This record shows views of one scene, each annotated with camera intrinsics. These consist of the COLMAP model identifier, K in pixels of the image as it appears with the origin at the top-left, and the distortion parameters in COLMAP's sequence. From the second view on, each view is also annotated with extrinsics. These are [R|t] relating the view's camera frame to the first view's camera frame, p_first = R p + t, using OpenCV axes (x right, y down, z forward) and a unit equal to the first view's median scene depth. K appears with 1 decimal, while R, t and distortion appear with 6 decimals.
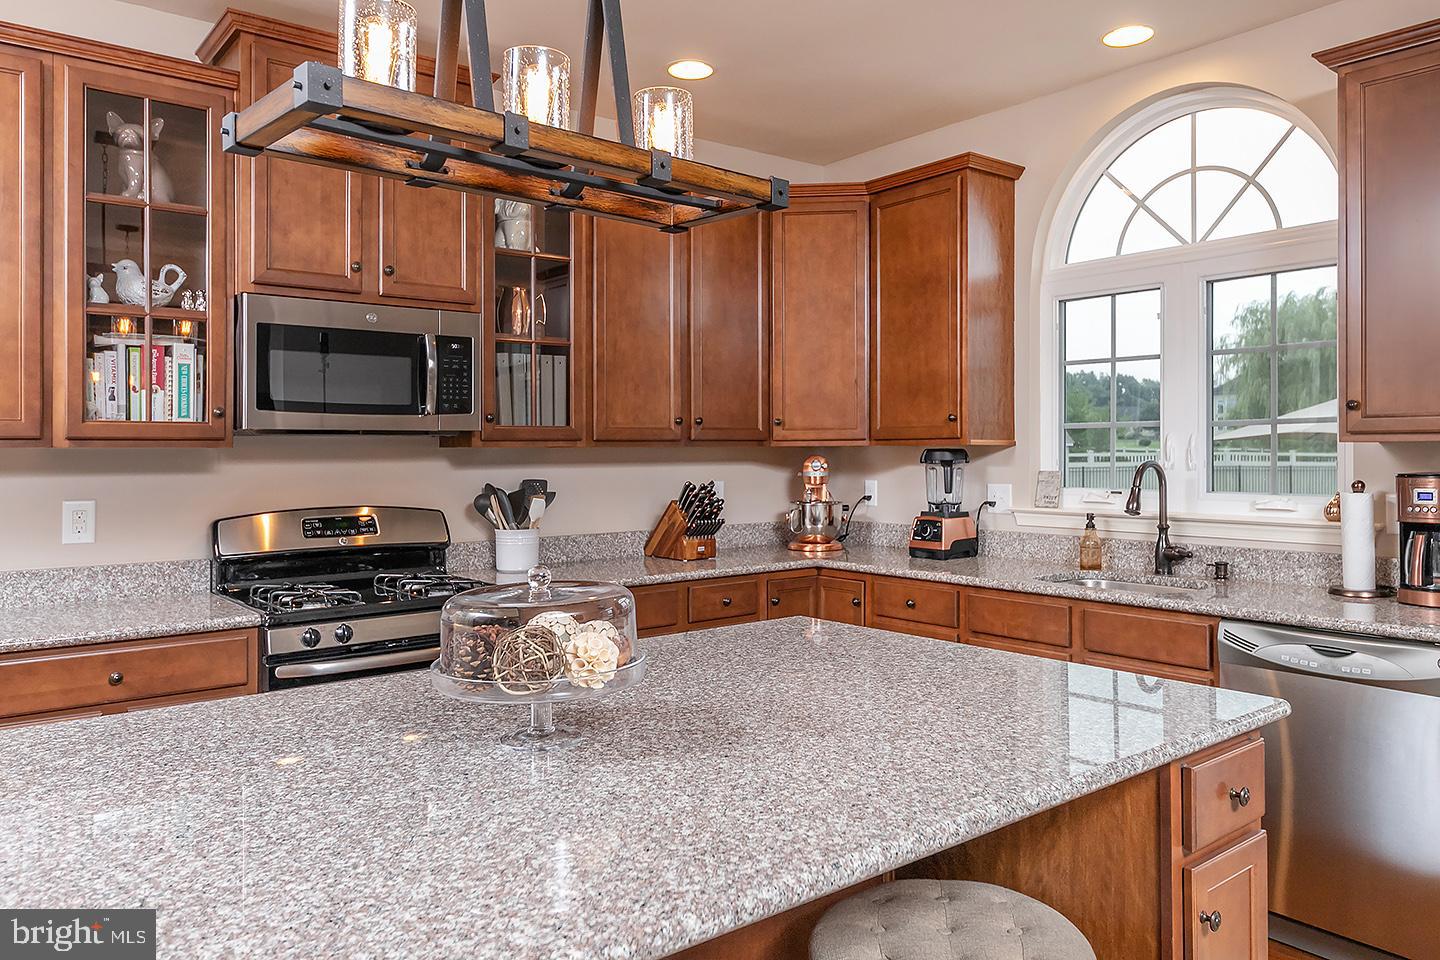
lens RADIAL K [[1065.3, 0, 740.7], [0, 1065.3, 451.9], [0, 0, 1]] dist [-0.006672, -0.000971]
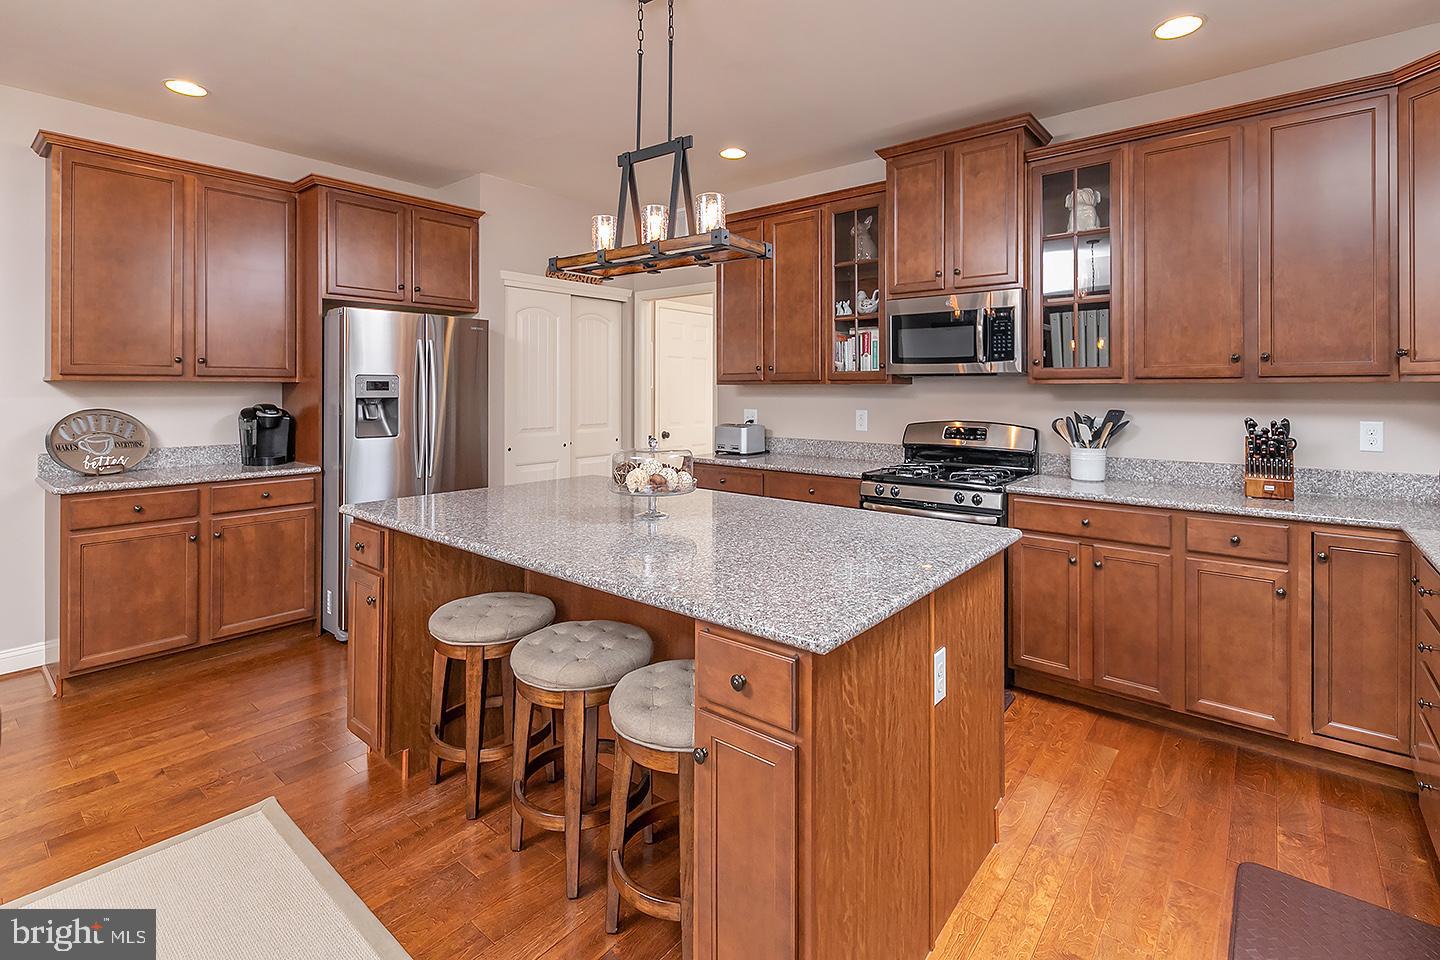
lens RADIAL K [[751.1, 0, 725.8], [0, 751.1, 386.9], [0, 0, 1]] dist [-0.001034, -0.000279]
pose [[0.115106, 0.000613, -0.993353, 0.654130], [-0.005736, 0.999984, -0.000048, 0.001693], [0.993337, 0.005703, 0.115108, 0.475774]]
